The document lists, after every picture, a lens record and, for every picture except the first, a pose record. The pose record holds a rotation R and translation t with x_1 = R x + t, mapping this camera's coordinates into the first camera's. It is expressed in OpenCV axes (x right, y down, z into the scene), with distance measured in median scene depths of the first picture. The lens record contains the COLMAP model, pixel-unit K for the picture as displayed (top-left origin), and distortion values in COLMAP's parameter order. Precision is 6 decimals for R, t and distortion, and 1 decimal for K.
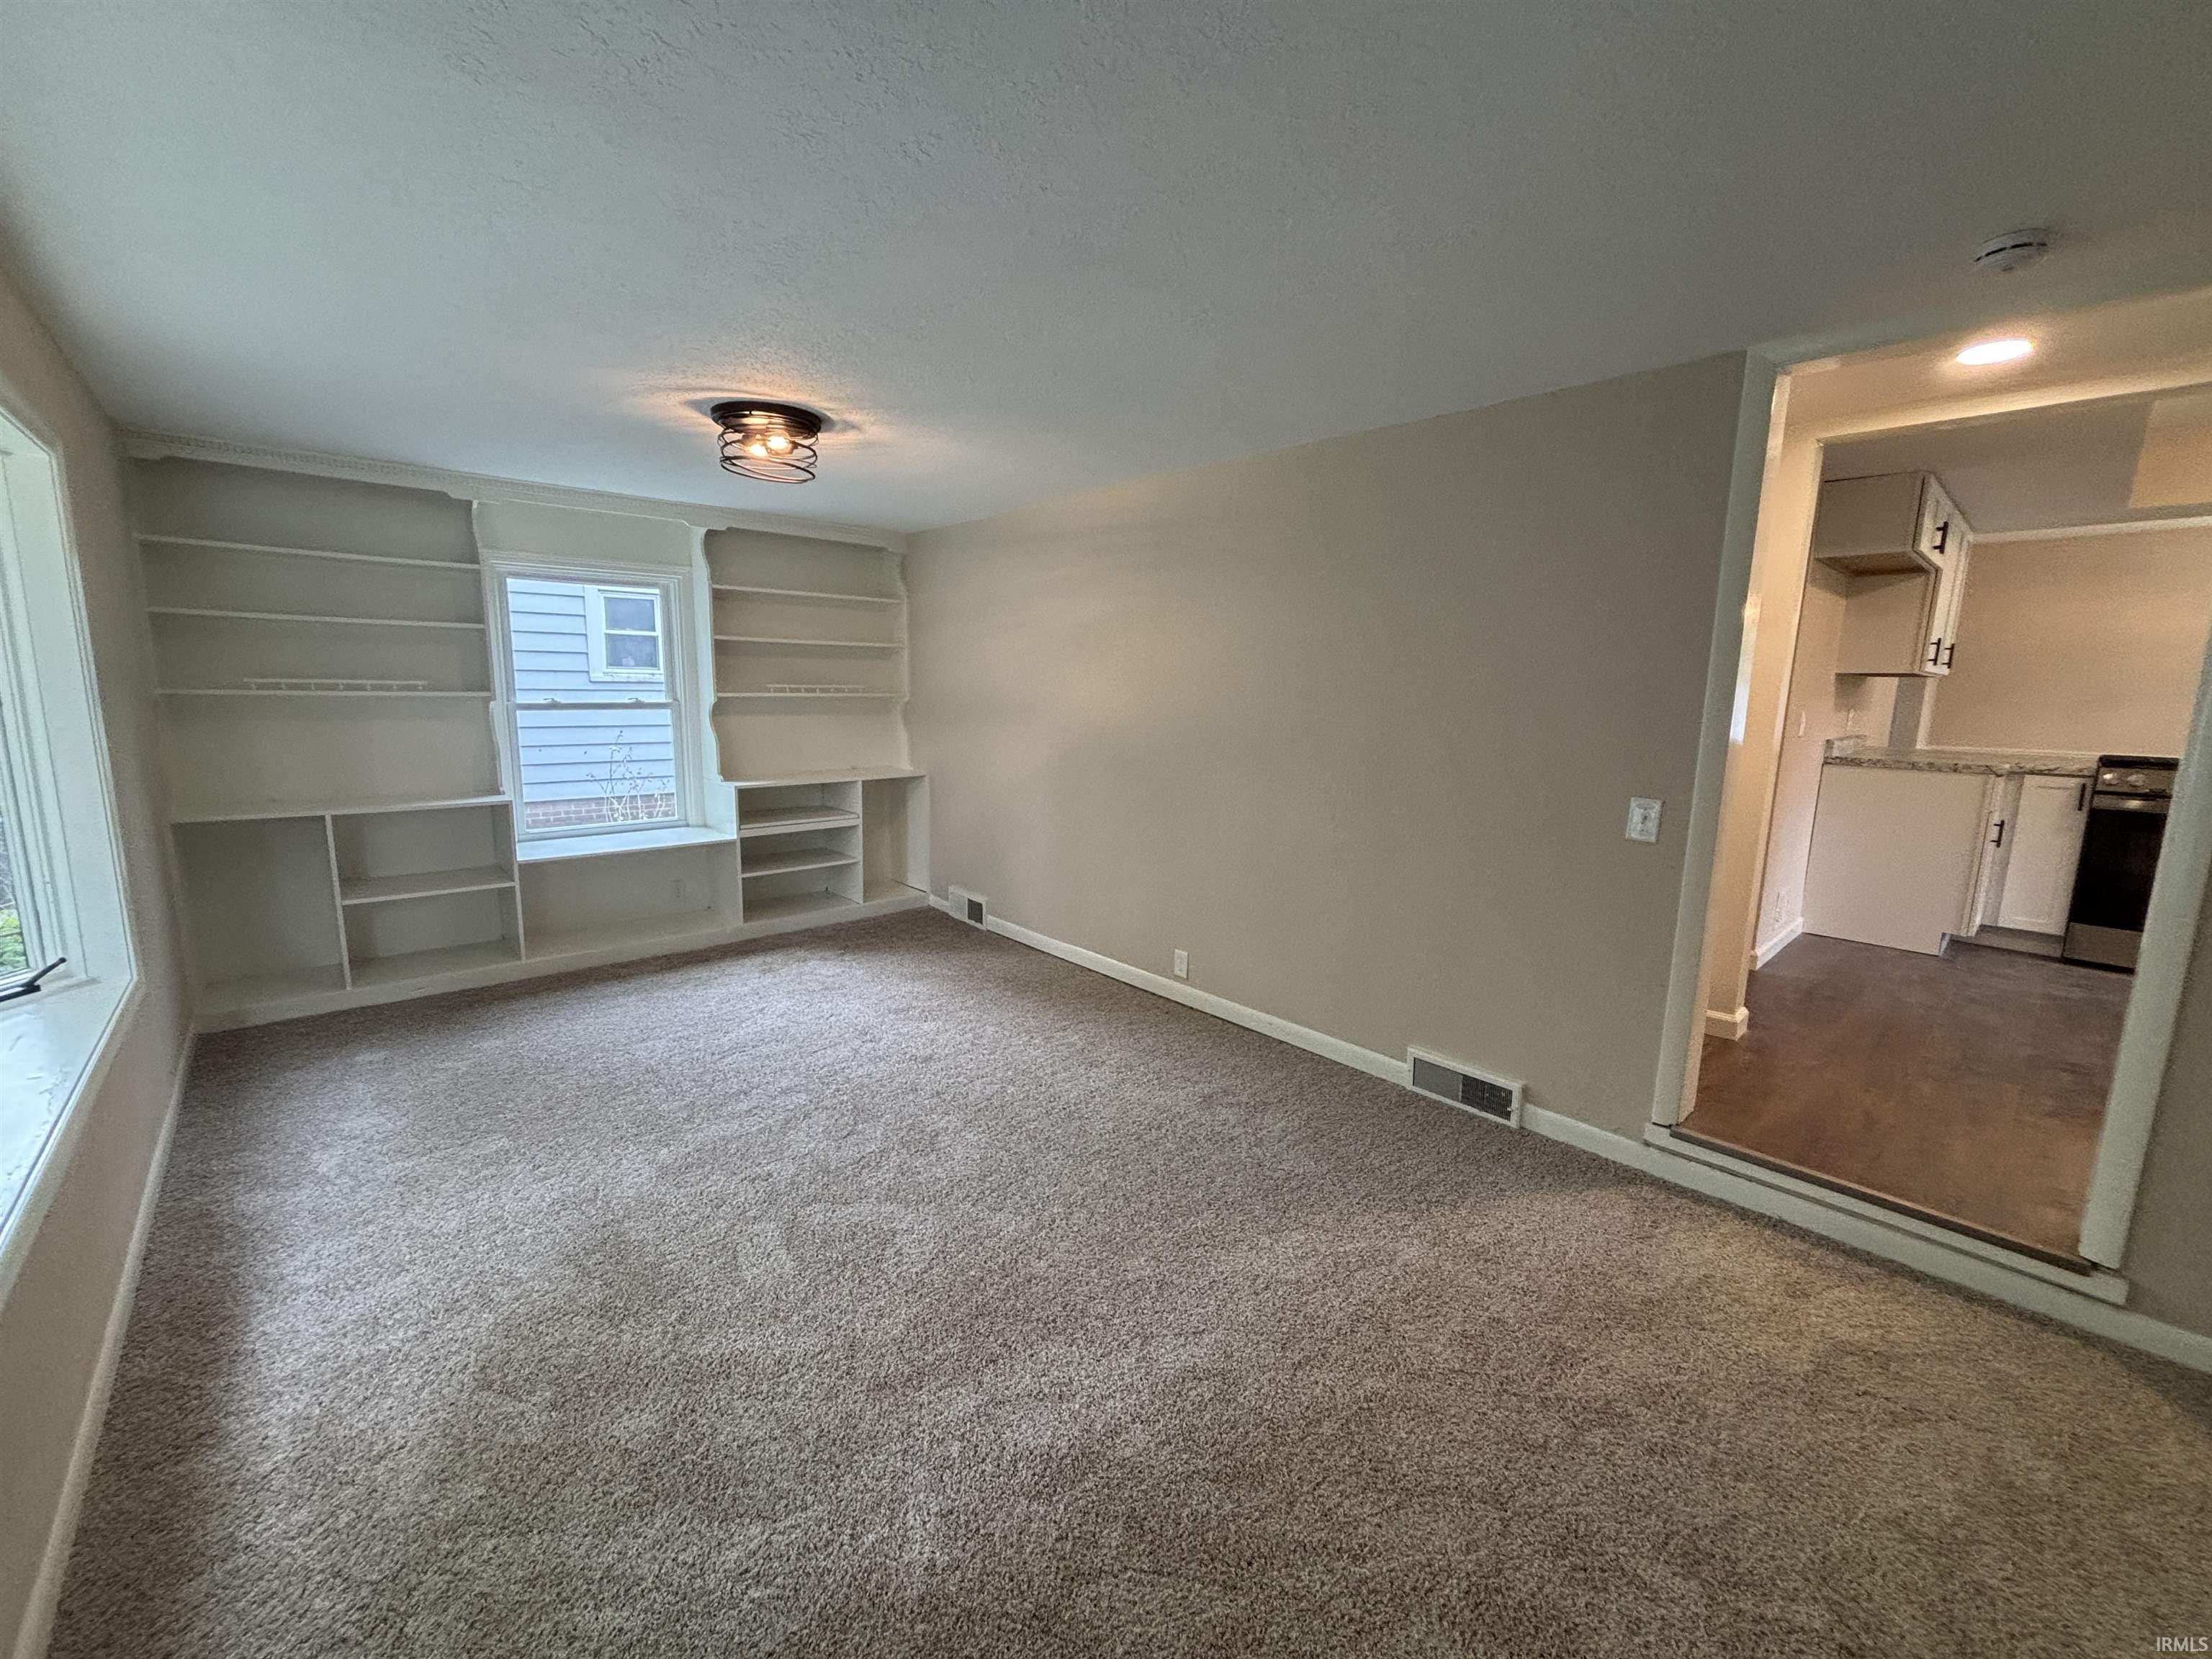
lens RADIAL K [[884.7, 0, 1091.1], [0, 884.7, 824.1], [0, 0, 1]] dist [0.002372, -0.000021]
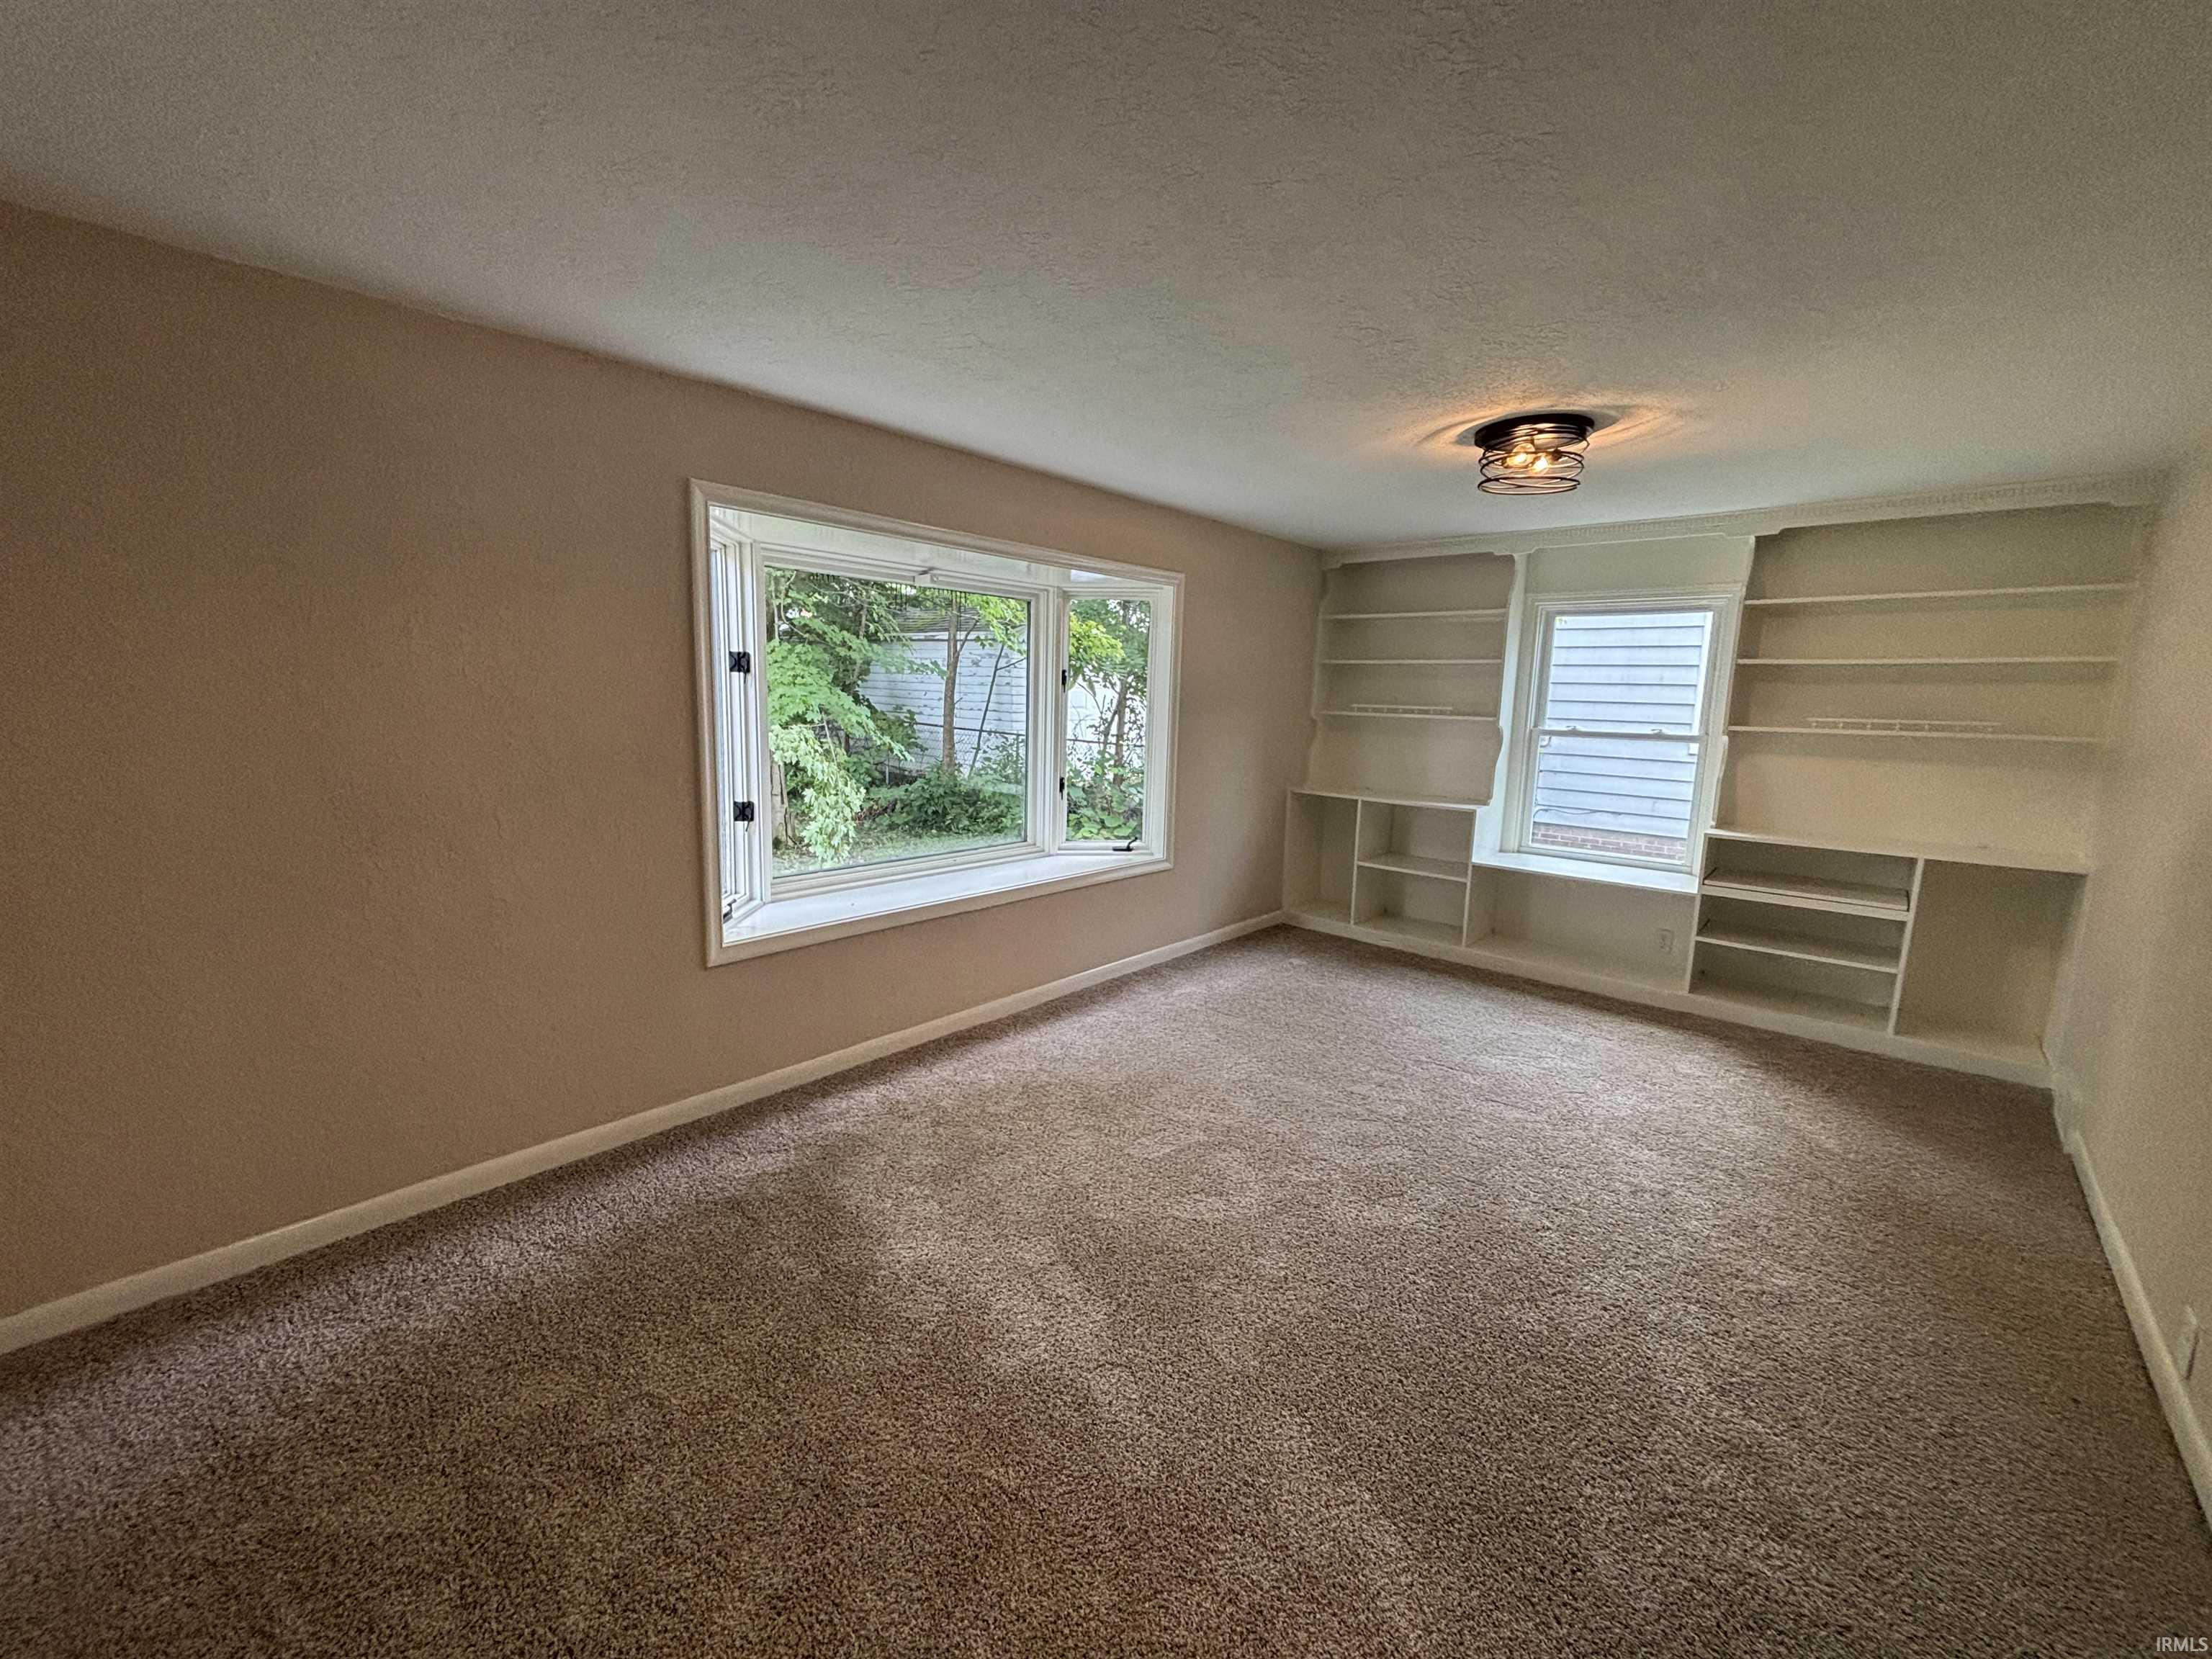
lens RADIAL K [[902.1, 0, 1106.0], [0, 902.1, 829.5], [0, 0, 1]] dist [0.007366, -0.000072]
pose [[0.118218, 0.135892, -0.983645, 0.431597], [-0.184236, 0.976394, 0.112748, -0.042628], [0.975747, 0.167894, 0.140464, 0.340183]]
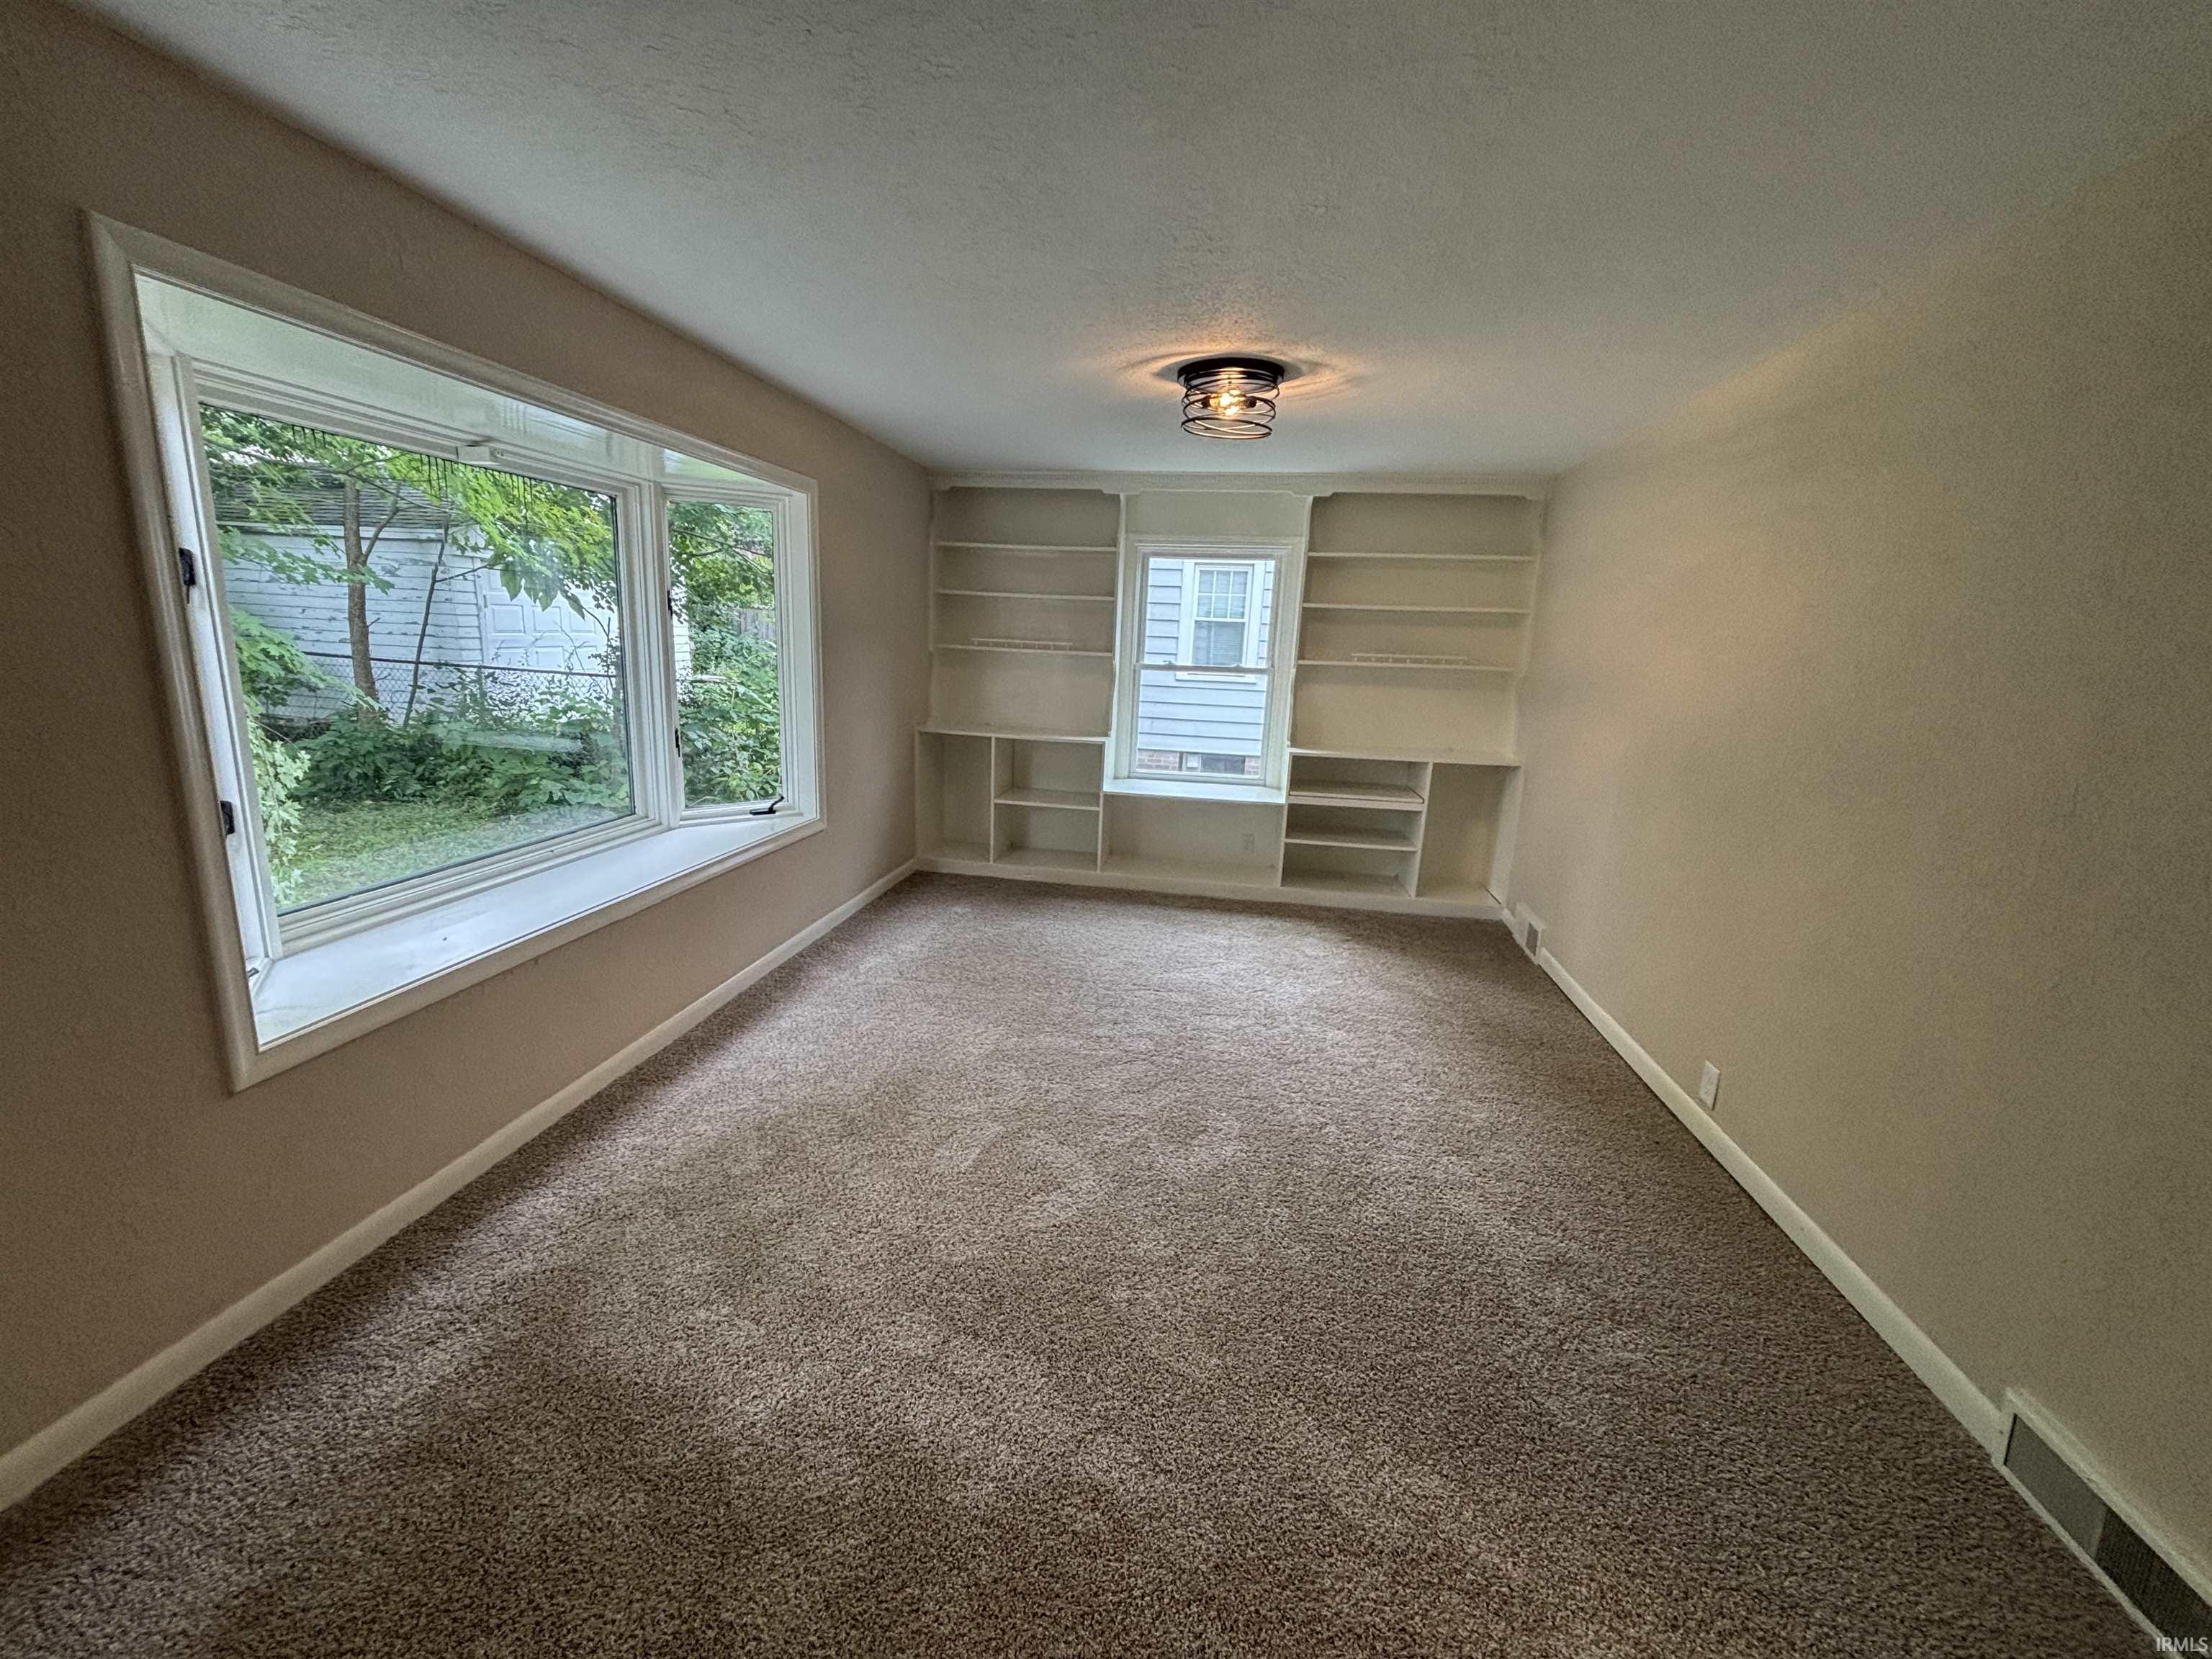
lens RADIAL K [[888.4, 0, 1095.4], [0, 888.4, 828.6], [0, 0, 1]] dist [0.027573, -0.017210]
pose [[0.629331, 0.173792, -0.757455, 0.272015], [-0.153476, 0.983272, 0.098089, -0.024747], [0.761831, 0.054521, 0.645477, 0.190974]]
